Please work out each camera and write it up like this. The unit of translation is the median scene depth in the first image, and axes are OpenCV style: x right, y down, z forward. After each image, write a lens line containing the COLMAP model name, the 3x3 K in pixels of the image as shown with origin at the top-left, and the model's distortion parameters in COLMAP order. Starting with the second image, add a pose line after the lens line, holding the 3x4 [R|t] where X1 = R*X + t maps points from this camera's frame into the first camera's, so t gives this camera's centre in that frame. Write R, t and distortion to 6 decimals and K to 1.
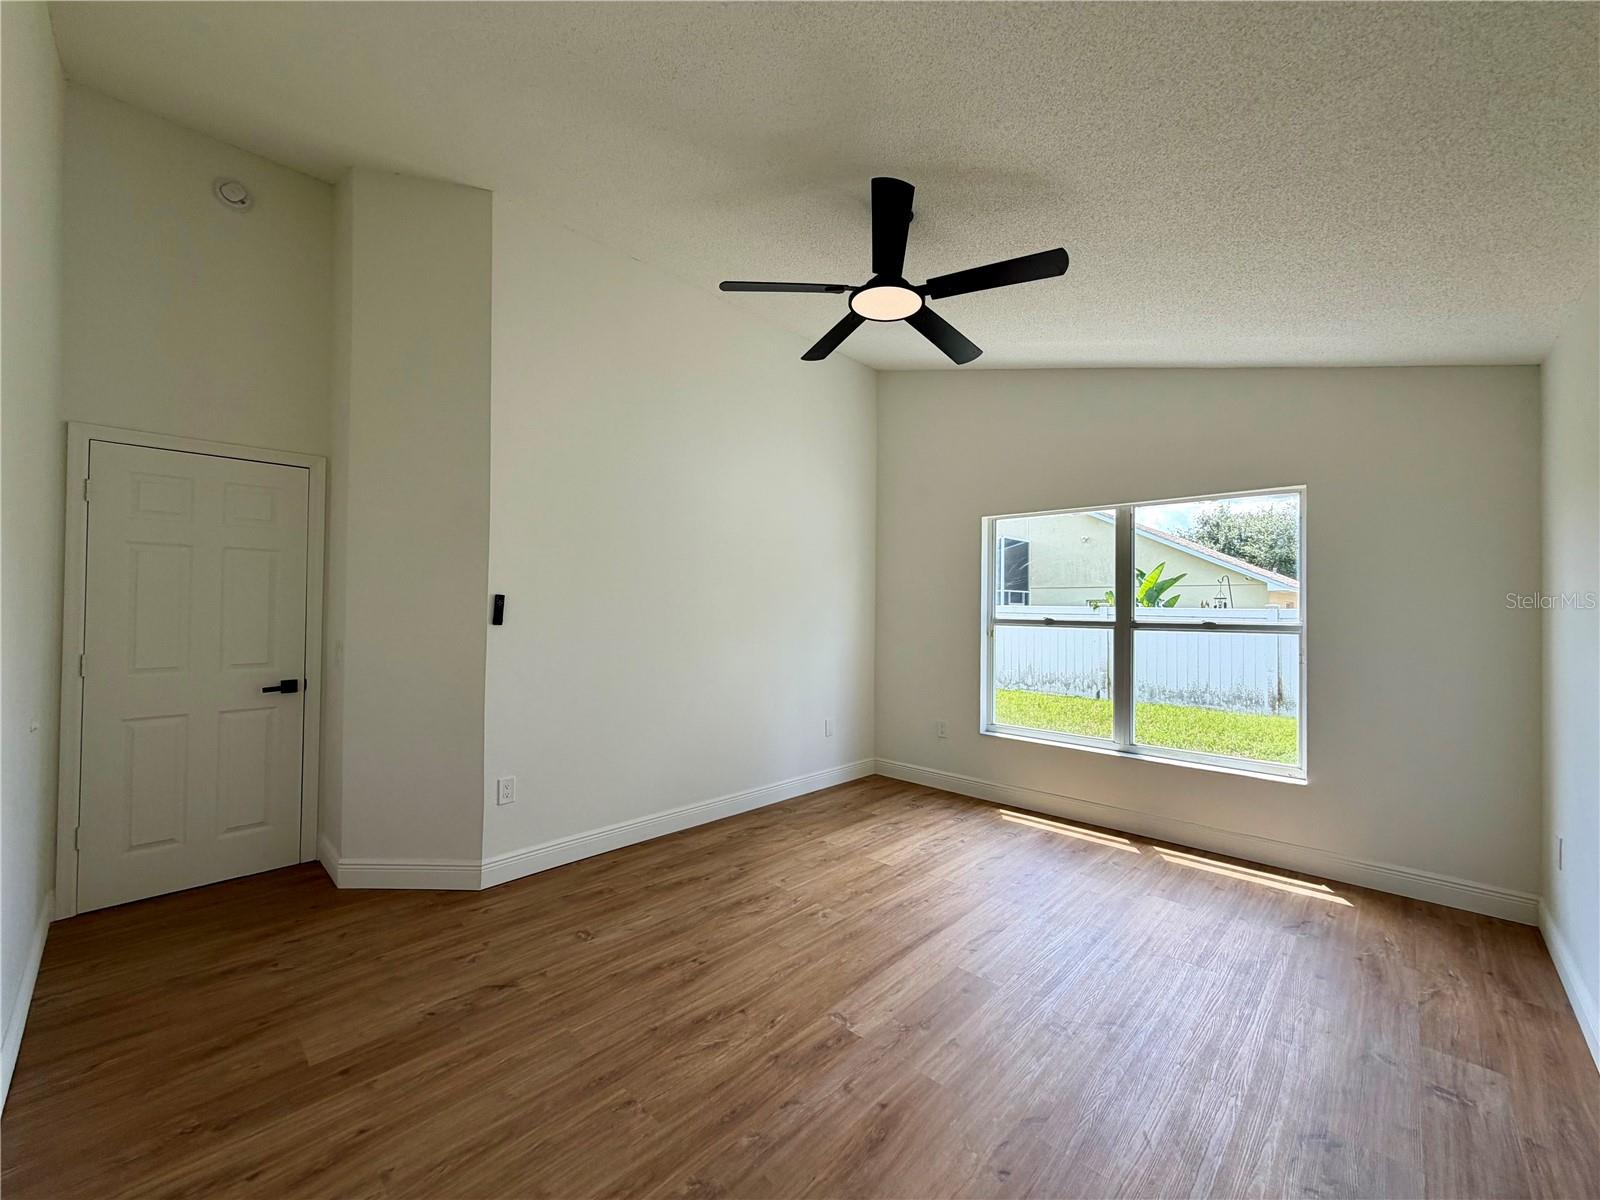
lens RADIAL K [[627.5, 0, 800.0], [0, 627.5, 600.0], [0, 0, 1]] dist [-0.001577, -0.000040]
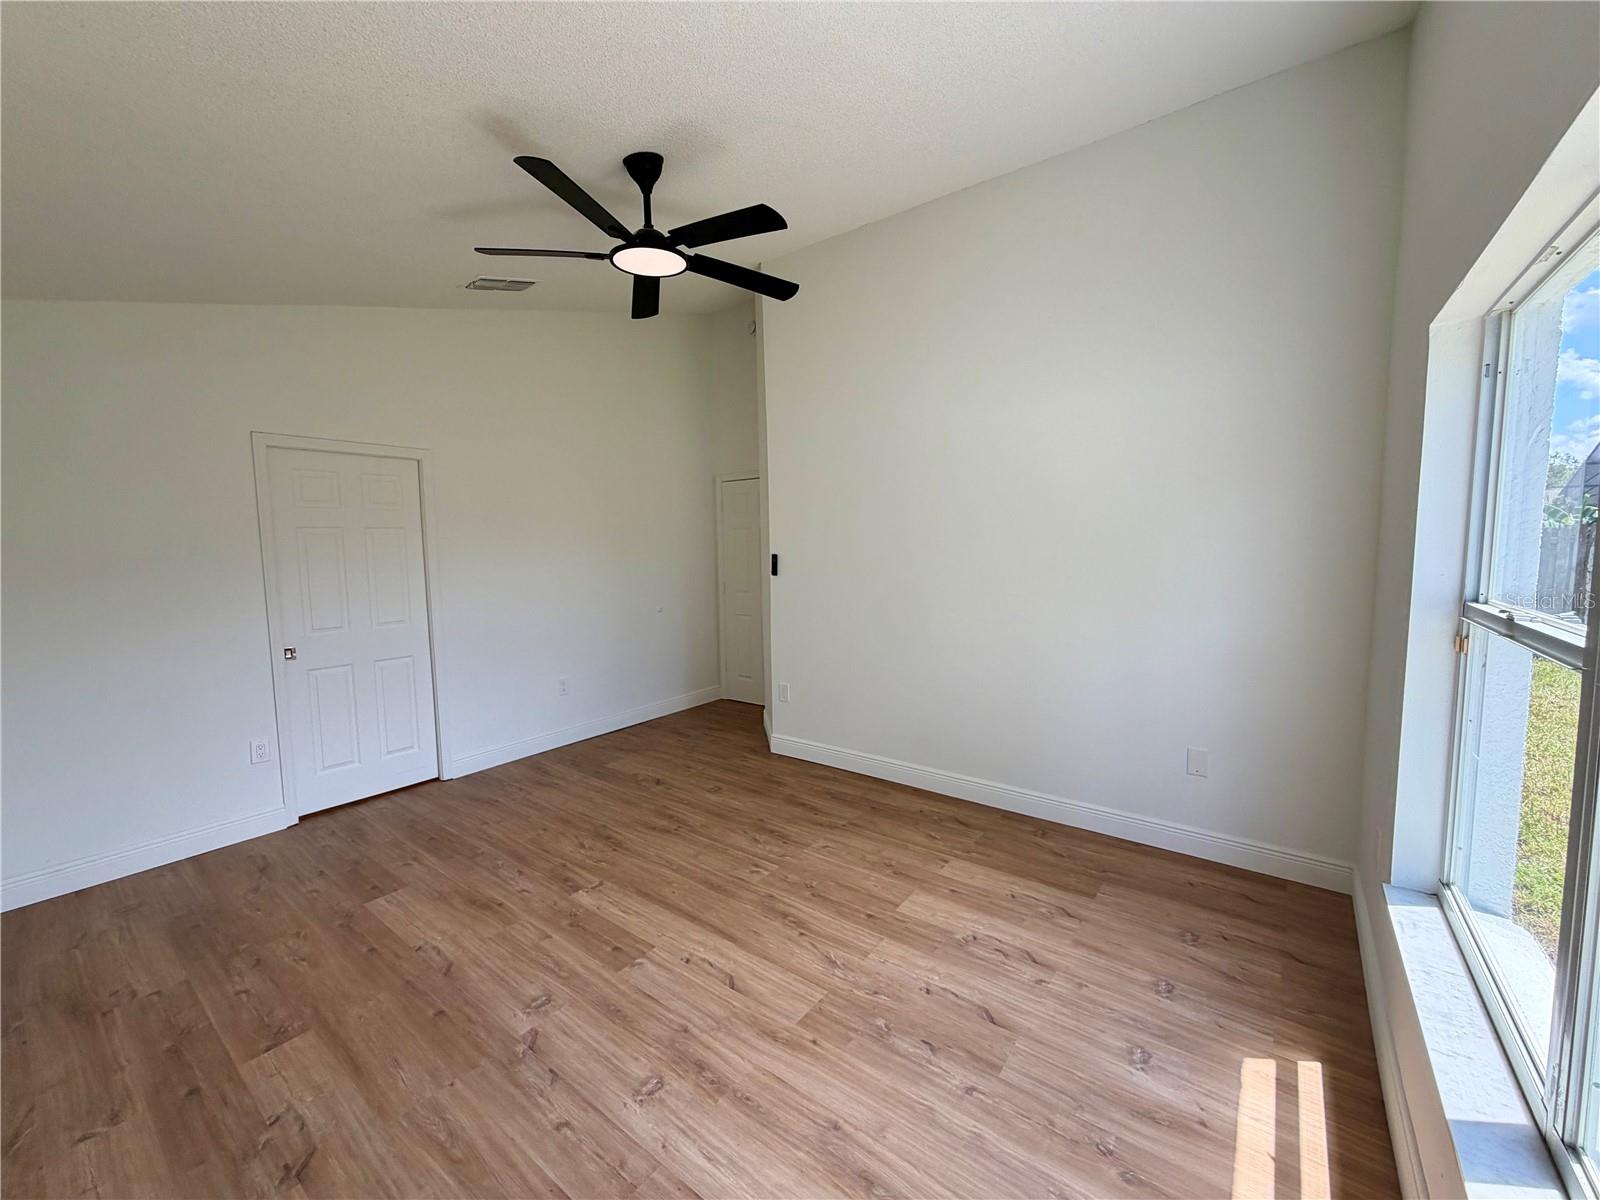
lens RADIAL K [[639.9, 0, 800.0], [0, 639.9, 600.0], [0, 0, 1]] dist [-0.000602, 0.000023]
pose [[0.114449, 0.075193, -0.990579, 0.947590], [0.028670, 0.996466, 0.078952, -0.017357], [0.993015, -0.037436, 0.111889, 0.879266]]
